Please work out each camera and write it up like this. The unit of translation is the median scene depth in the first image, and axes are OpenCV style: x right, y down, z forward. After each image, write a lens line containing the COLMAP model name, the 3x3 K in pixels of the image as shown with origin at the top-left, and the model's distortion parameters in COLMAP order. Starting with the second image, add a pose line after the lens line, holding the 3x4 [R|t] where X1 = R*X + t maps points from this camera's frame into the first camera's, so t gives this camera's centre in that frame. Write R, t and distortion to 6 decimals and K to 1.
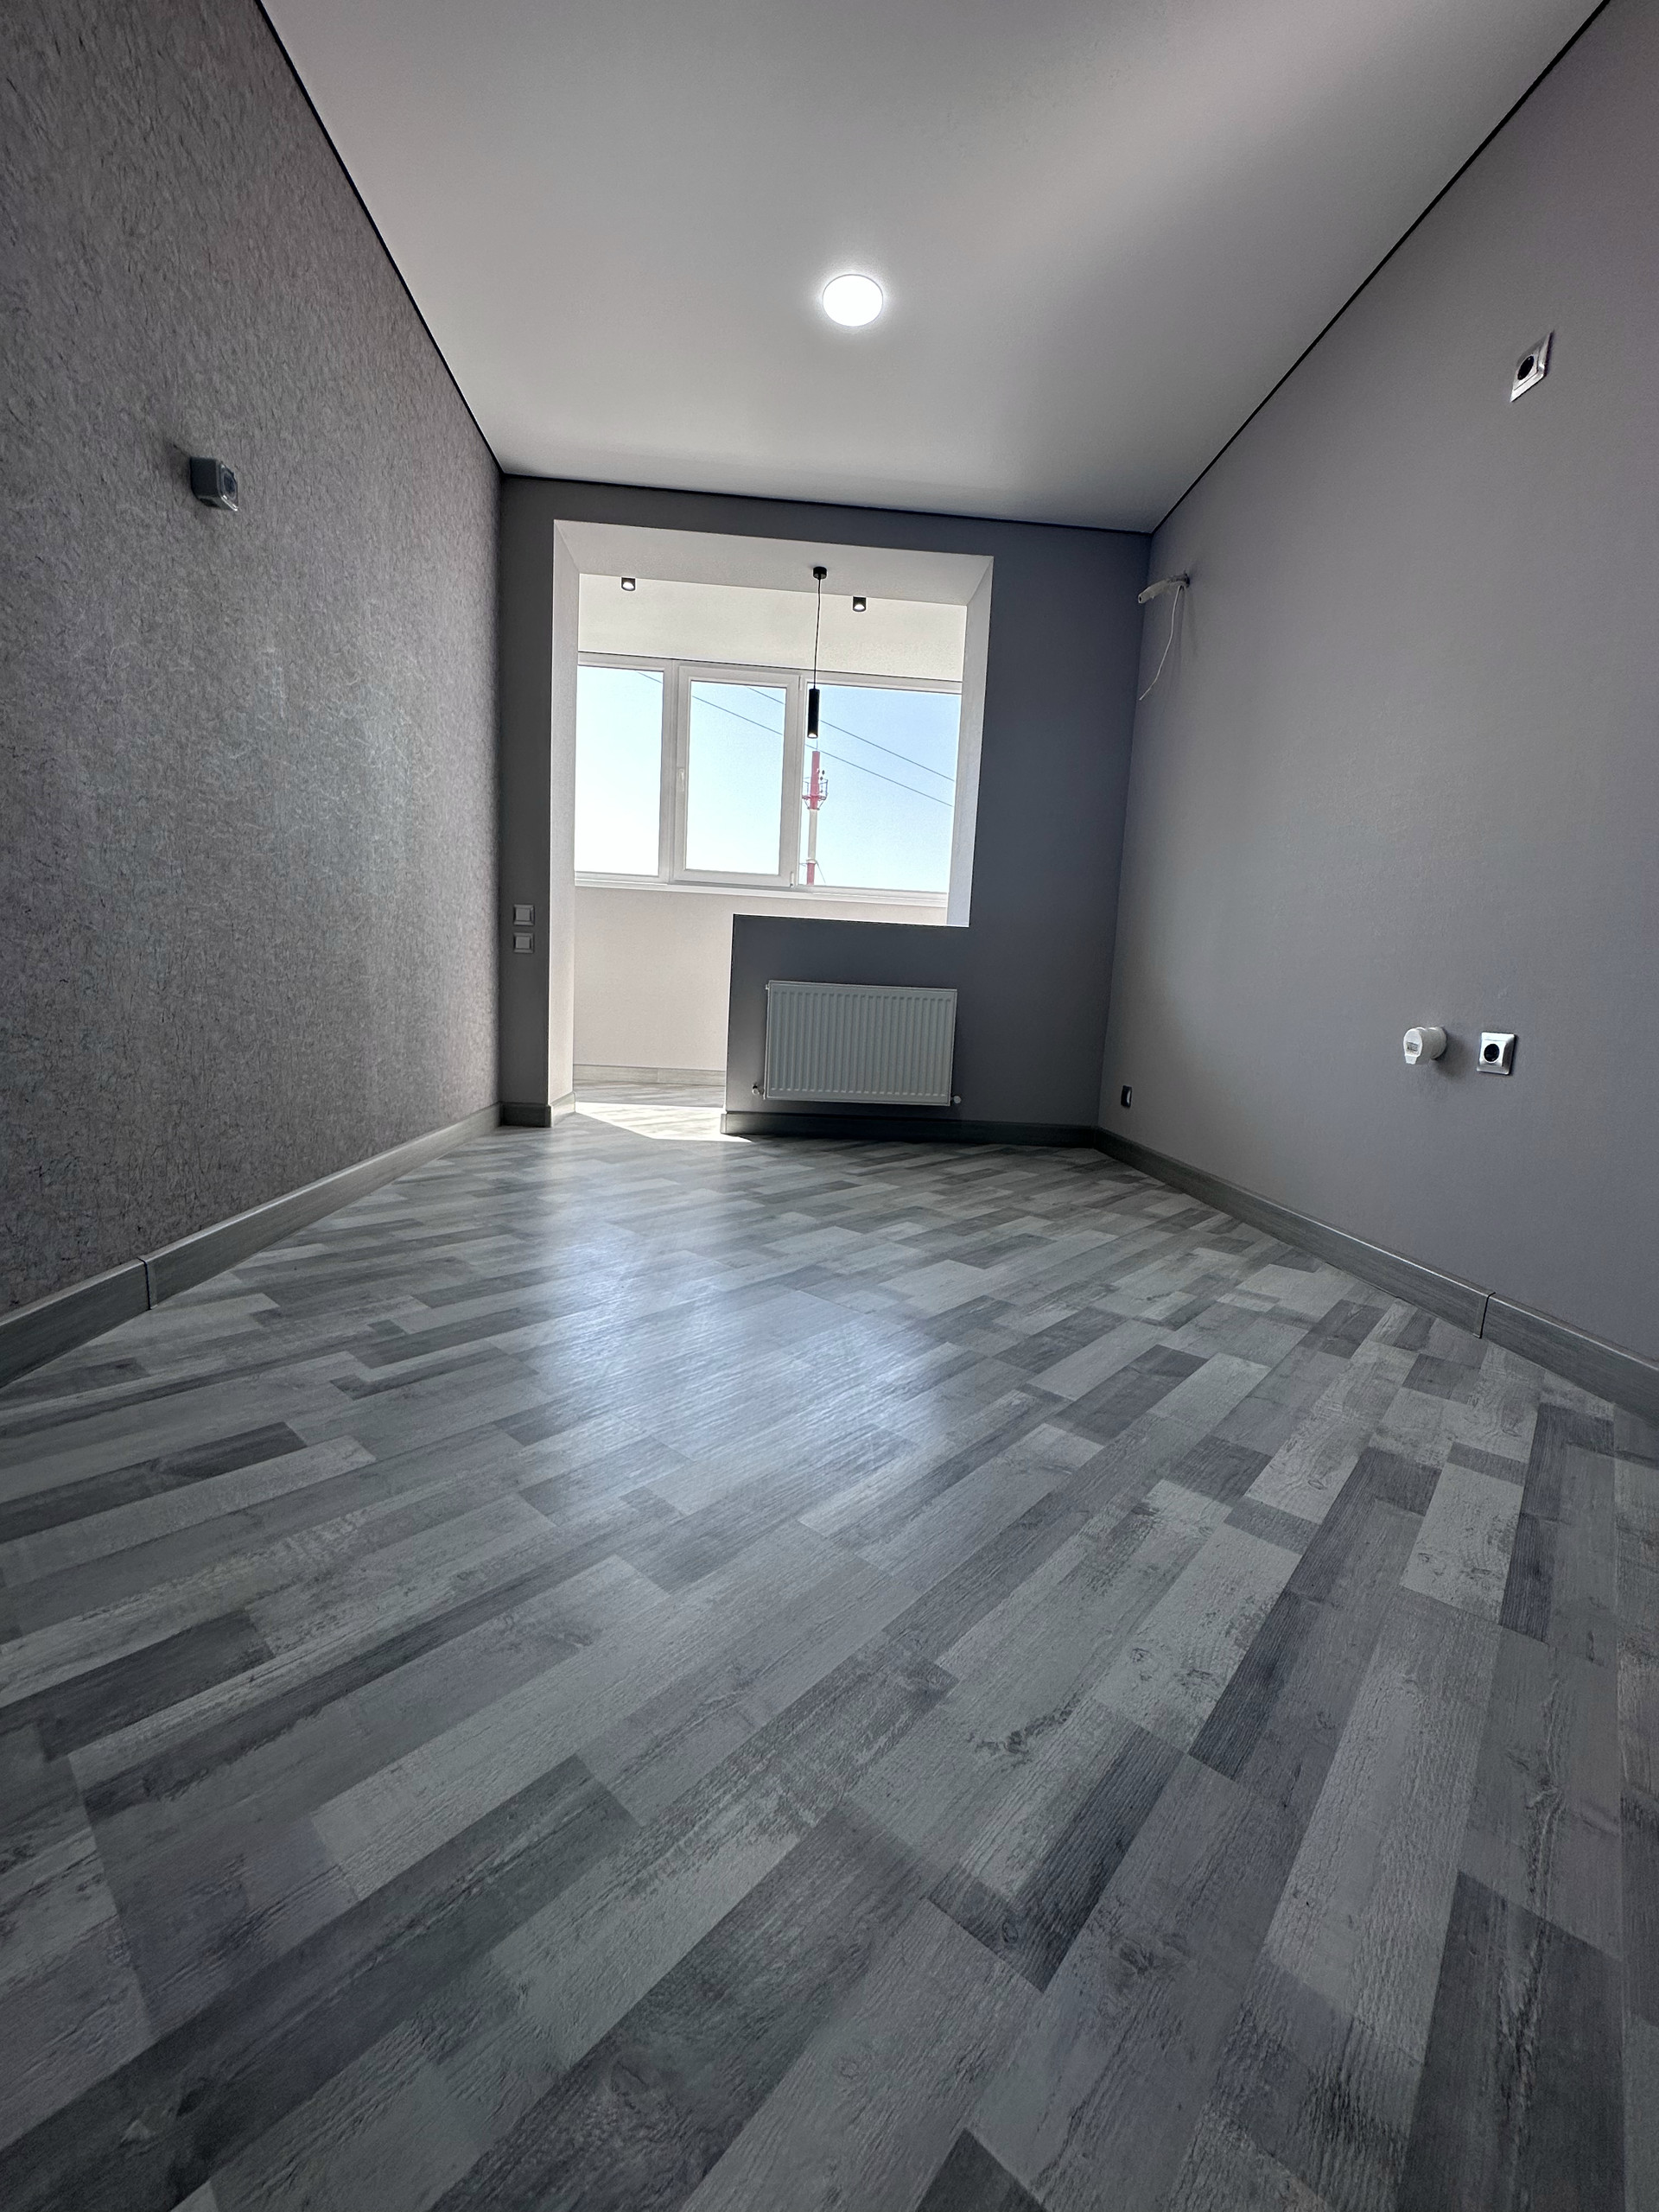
lens RADIAL K [[890.3, 0, 829.2], [0, 890.3, 1105.5], [0, 0, 1]] dist [-0.001404, 0.000168]
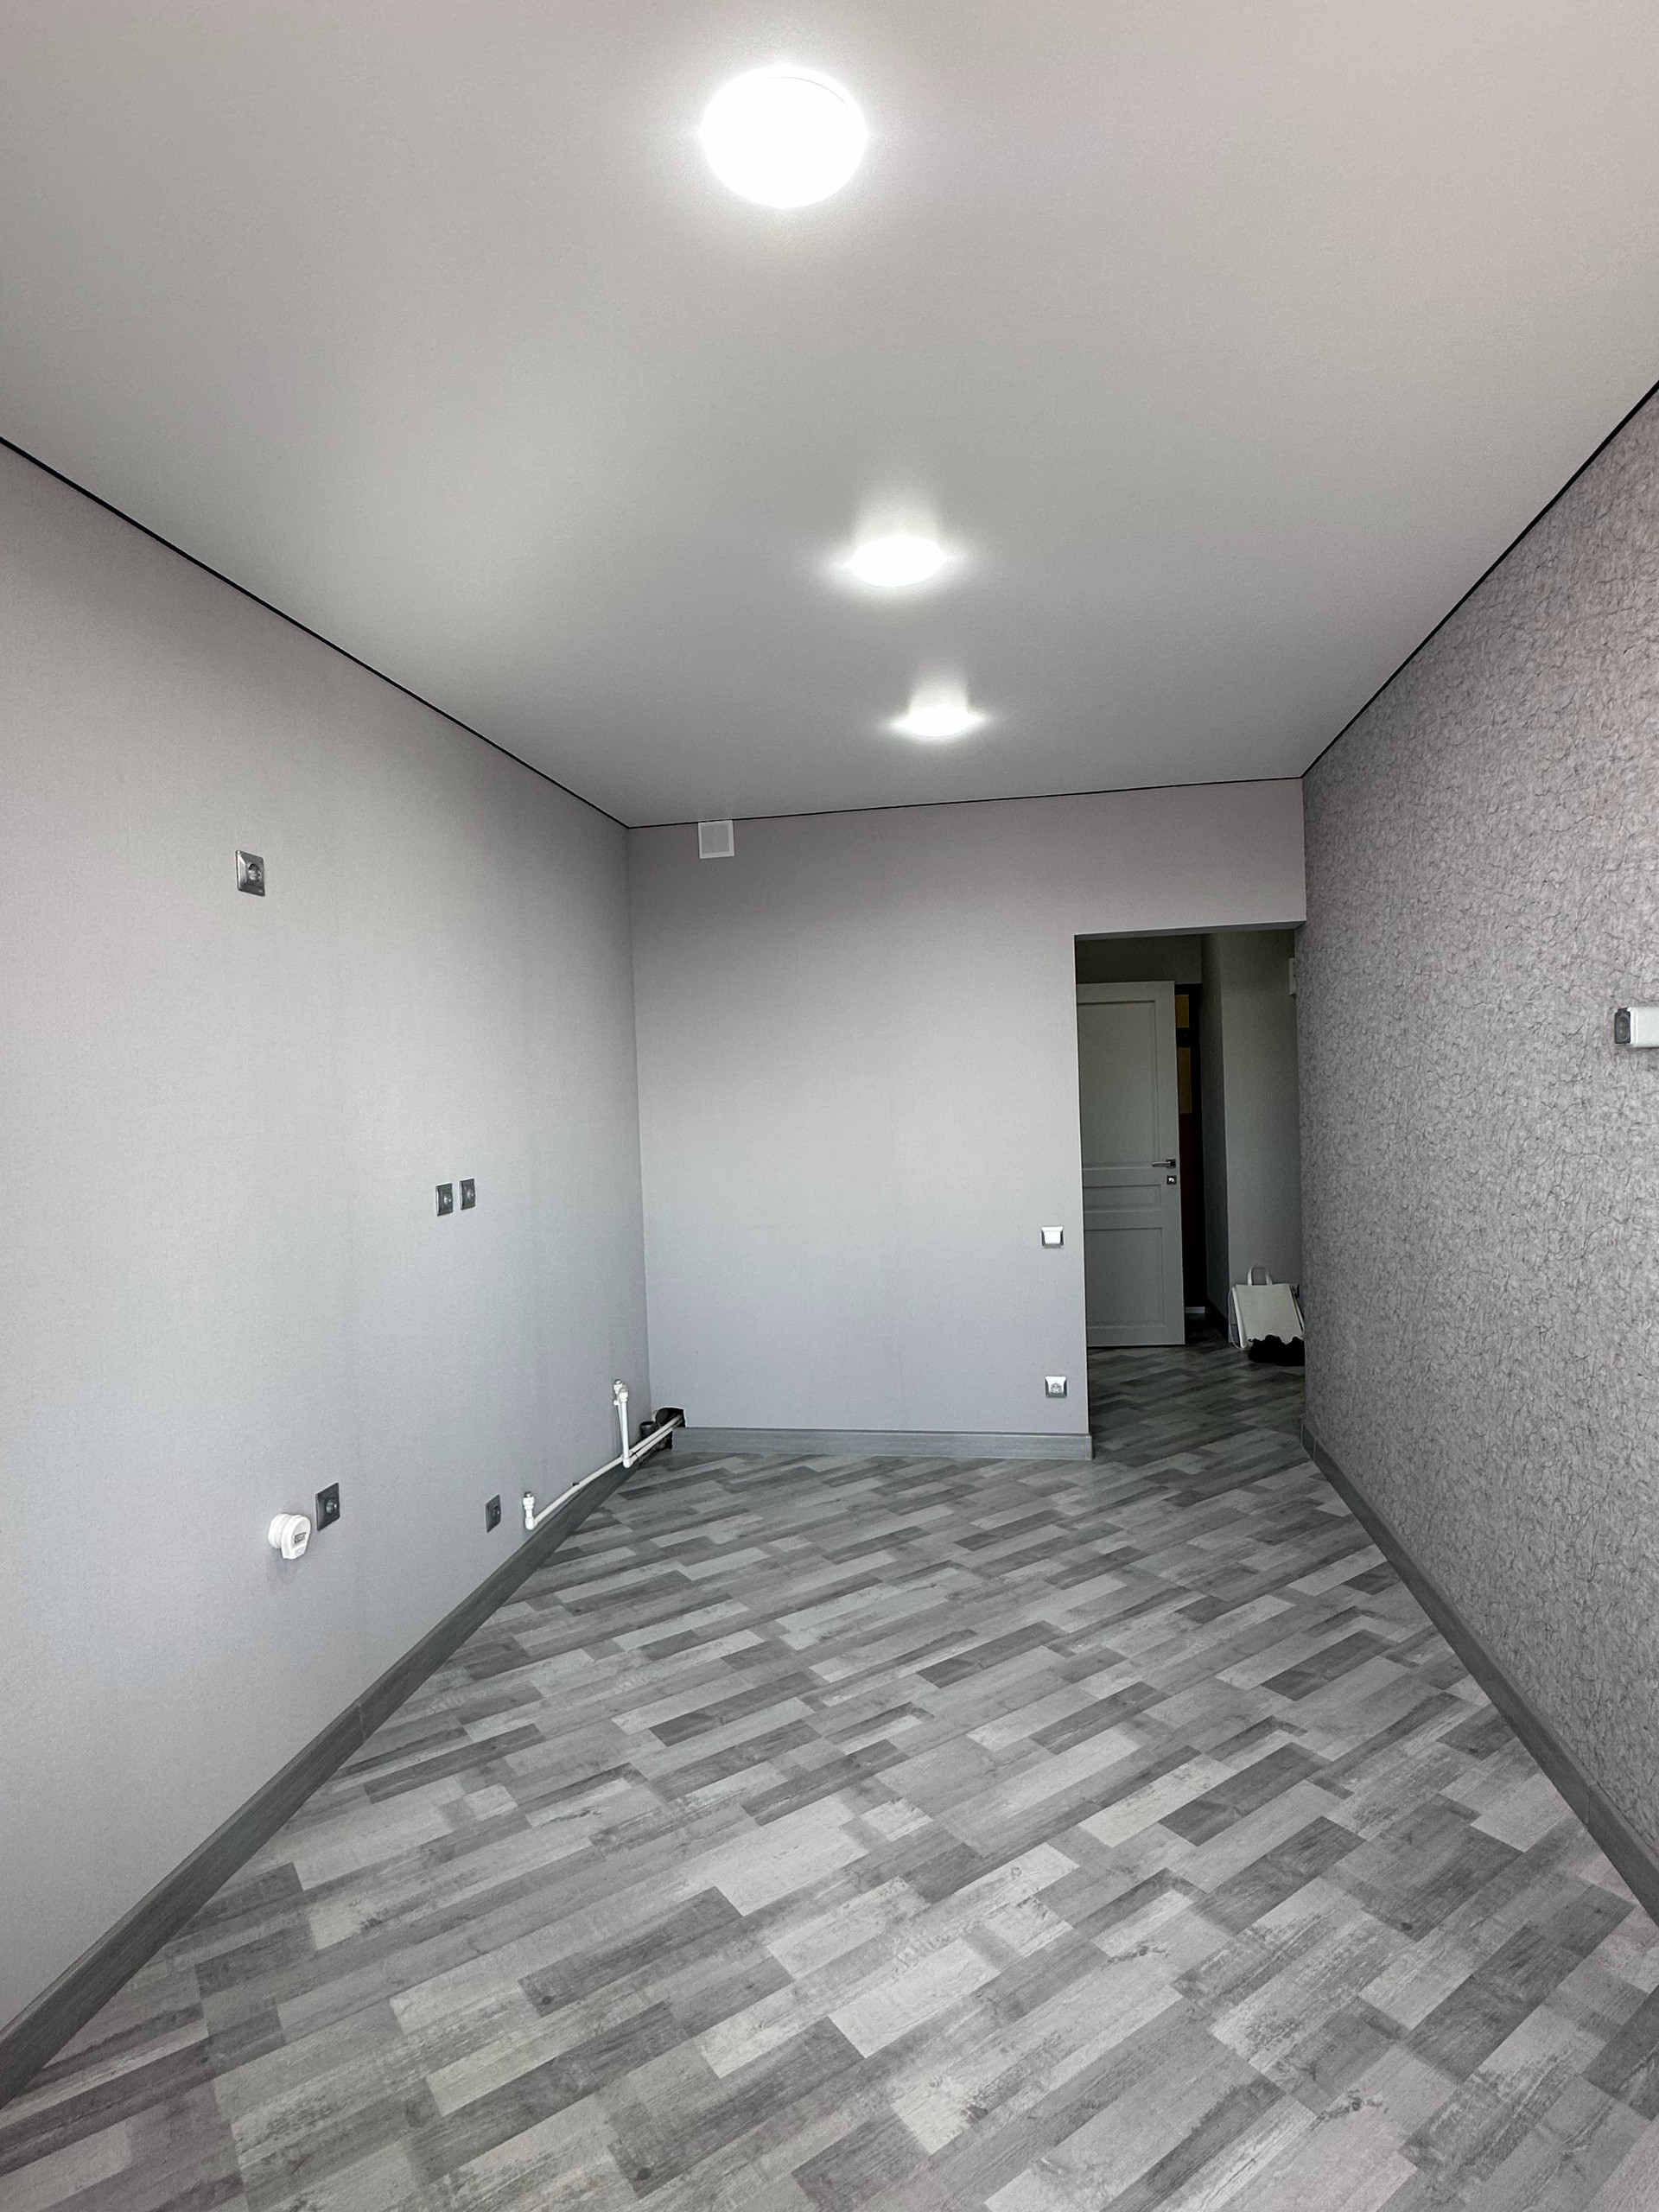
lens RADIAL K [[1158.6, 0, 830.1], [0, 1158.6, 1109.4], [0, 0, 1]] dist [0.000194, 0.002238]
pose [[-0.971508, -0.023906, 0.235798, -0.194922], [0.013589, 0.987645, 0.156117, -0.851169], [-0.236617, 0.154874, -0.959180, 2.426840]]
